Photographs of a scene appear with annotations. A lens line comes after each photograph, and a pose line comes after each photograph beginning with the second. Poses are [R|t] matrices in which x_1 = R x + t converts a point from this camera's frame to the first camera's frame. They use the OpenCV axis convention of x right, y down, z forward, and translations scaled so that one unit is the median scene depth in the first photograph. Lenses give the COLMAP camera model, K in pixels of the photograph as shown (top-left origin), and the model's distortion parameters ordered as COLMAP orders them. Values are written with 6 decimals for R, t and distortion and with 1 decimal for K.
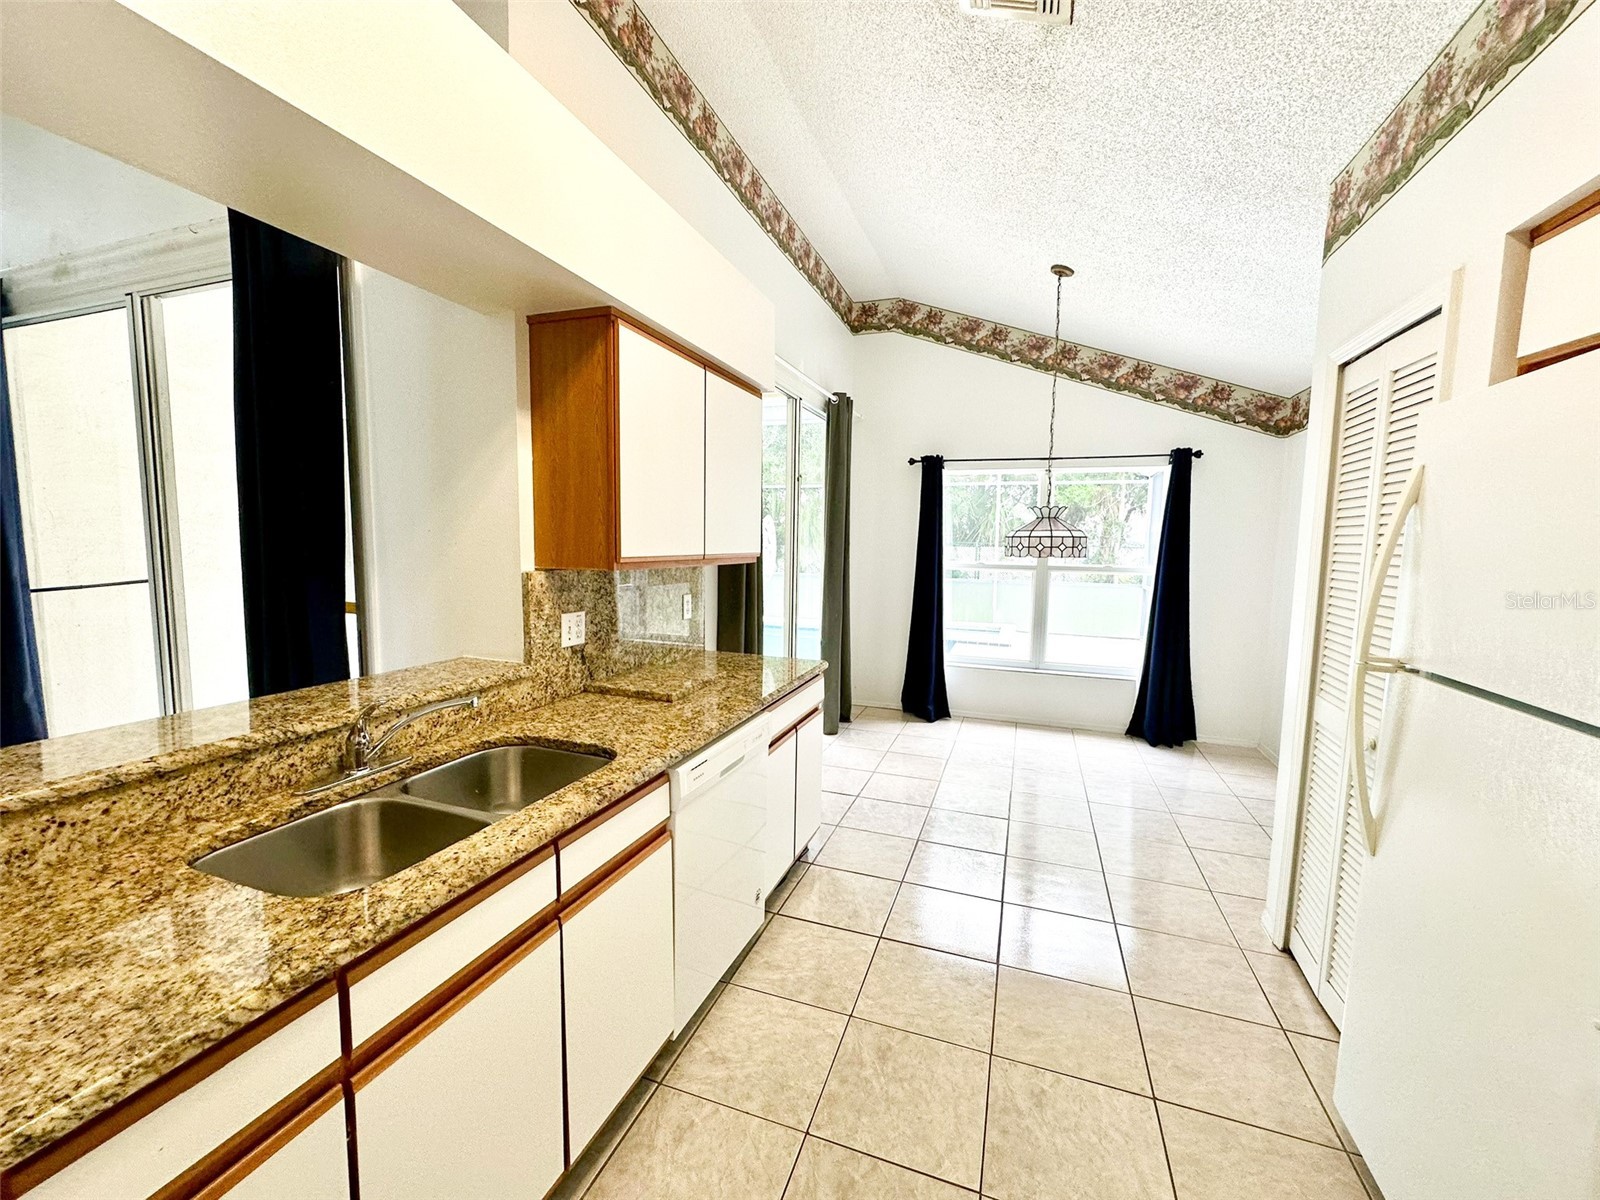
lens RADIAL K [[637.6, 0, 799.5], [0, 637.6, 602.5], [0, 0, 1]] dist [-0.002094, 0.000297]
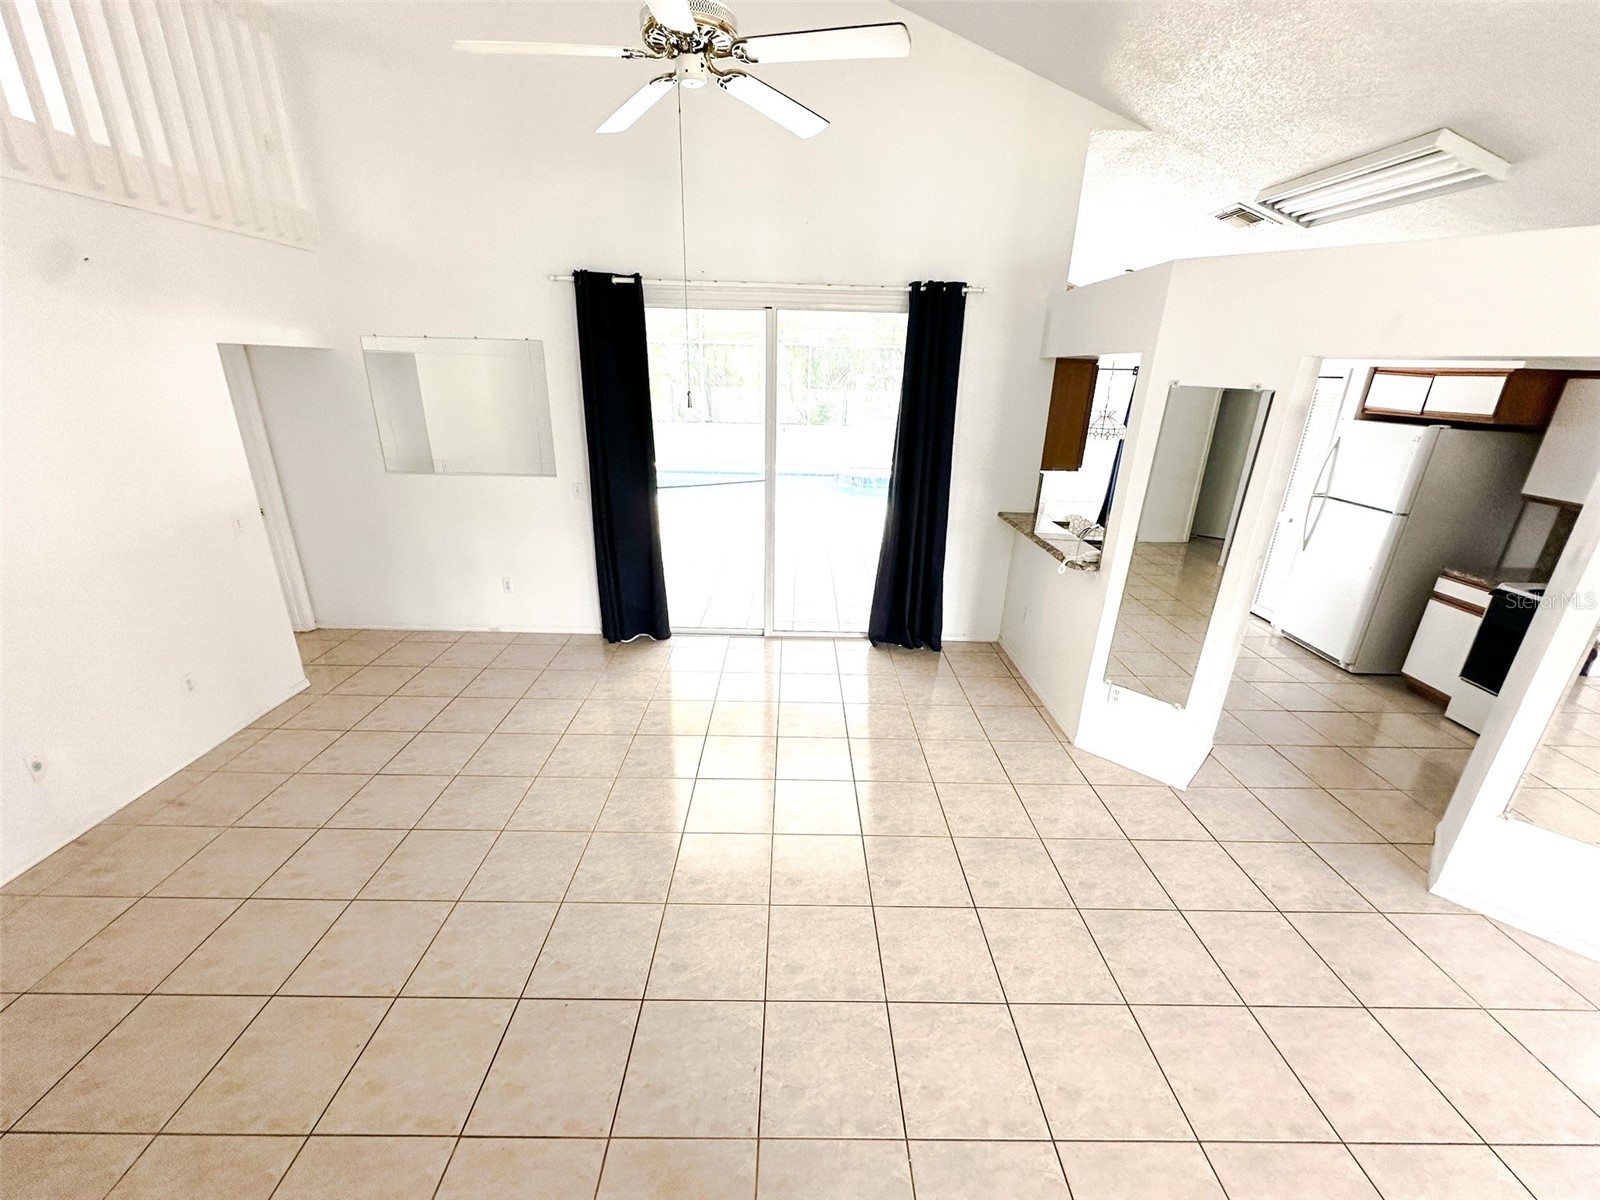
lens RADIAL K [[648.4, 0, 796.6], [0, 648.4, 598.8], [0, 0, 1]] dist [-0.002631, -0.000092]
pose [[0.939127, -0.114570, 0.323906, -2.050989], [0.025989, 0.963749, 0.265541, -0.266480], [-0.342587, -0.240959, 0.908060, -0.956883]]
